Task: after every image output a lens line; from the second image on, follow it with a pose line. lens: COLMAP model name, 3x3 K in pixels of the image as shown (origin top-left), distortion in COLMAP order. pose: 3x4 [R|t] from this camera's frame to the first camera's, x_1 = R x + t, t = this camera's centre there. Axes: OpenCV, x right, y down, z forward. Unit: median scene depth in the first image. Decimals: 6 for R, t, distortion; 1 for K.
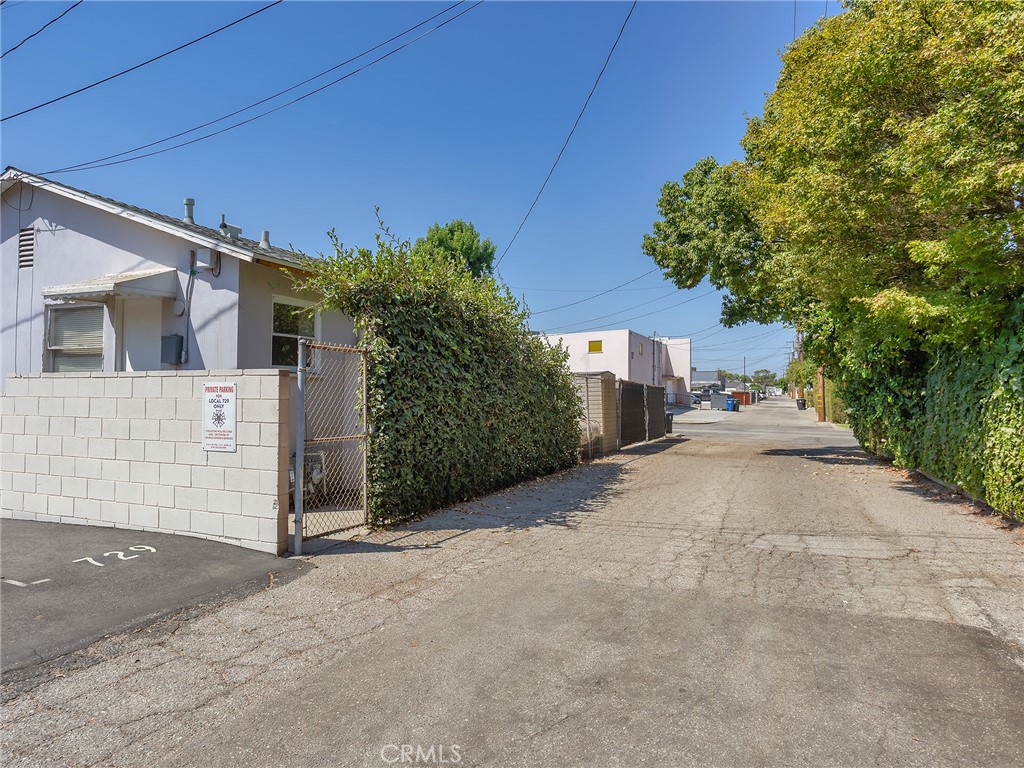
lens RADIAL K [[665.8, 0, 493.4], [0, 665.8, 377.8], [0, 0, 1]] dist [-0.036611, 0.037322]
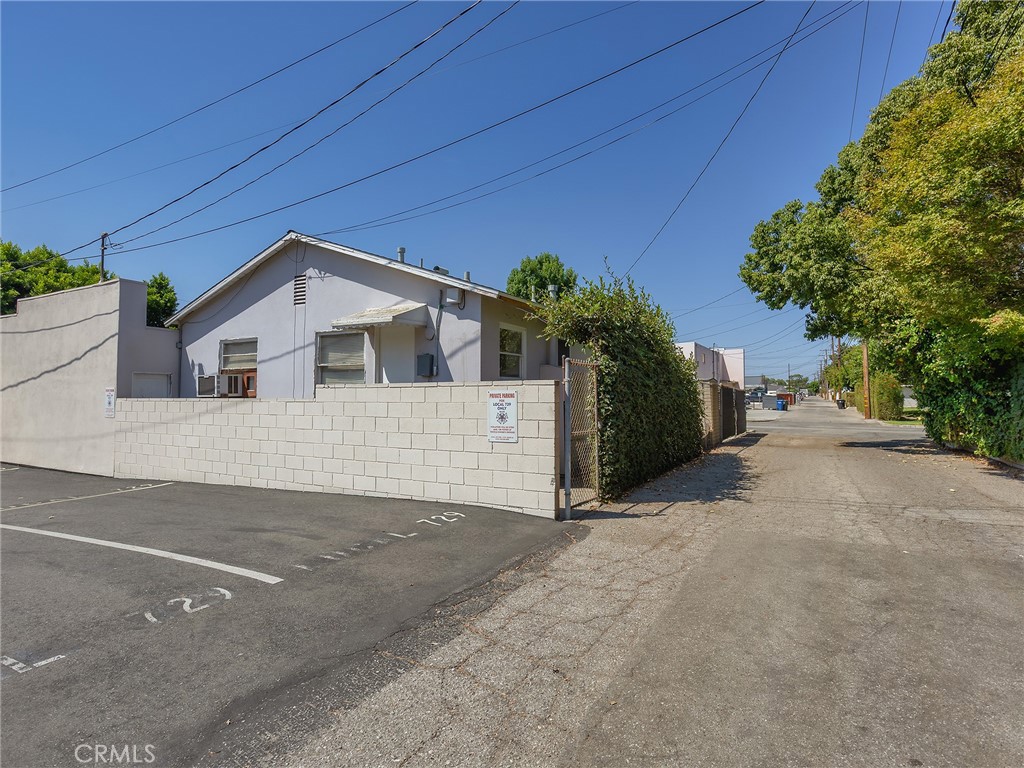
lens RADIAL K [[564.7, 0, 505.6], [0, 564.7, 377.9], [0, 0, 1]] dist [-0.055357, 0.033730]
pose [[0.996722, -0.009841, -0.080305, -0.236406], [0.008995, 0.999900, -0.010898, -0.004478], [0.080405, 0.010140, 0.996711, -0.101426]]
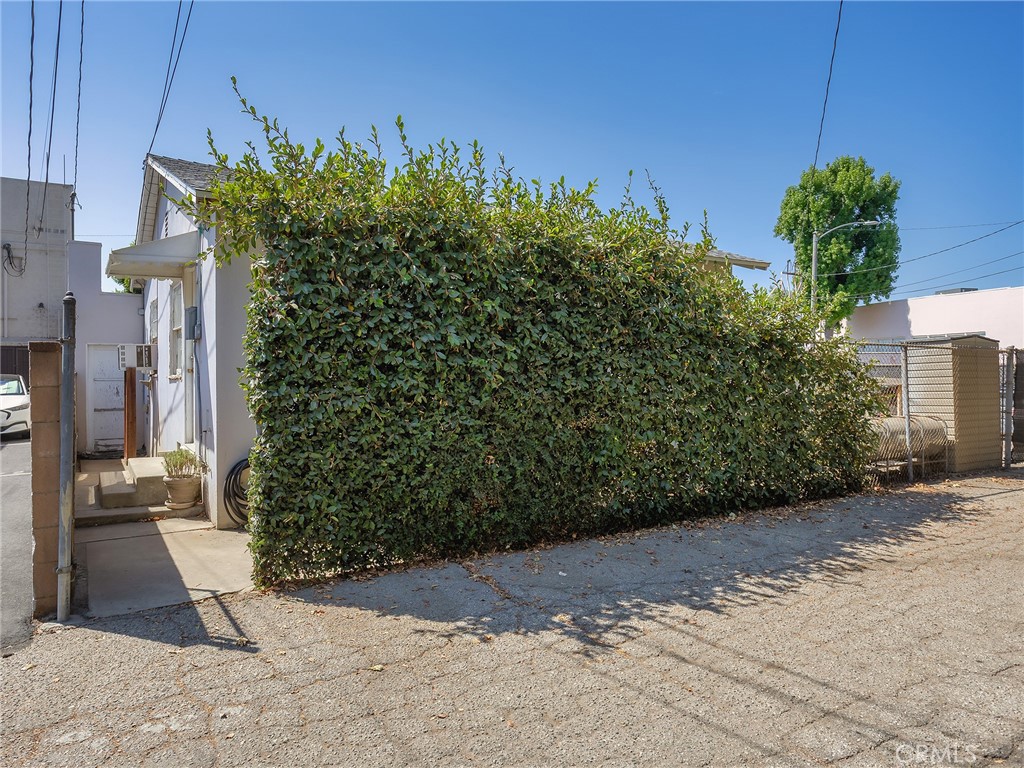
lens RADIAL K [[665.8, 0, 493.4], [0, 665.8, 377.8], [0, 0, 1]] dist [-0.036611, 0.037322]
pose [[0.817822, -0.001445, -0.575470, 0.305561], [0.018754, 0.999533, 0.024142, 0.011693], [0.575166, -0.030537, 0.817467, 0.507125]]
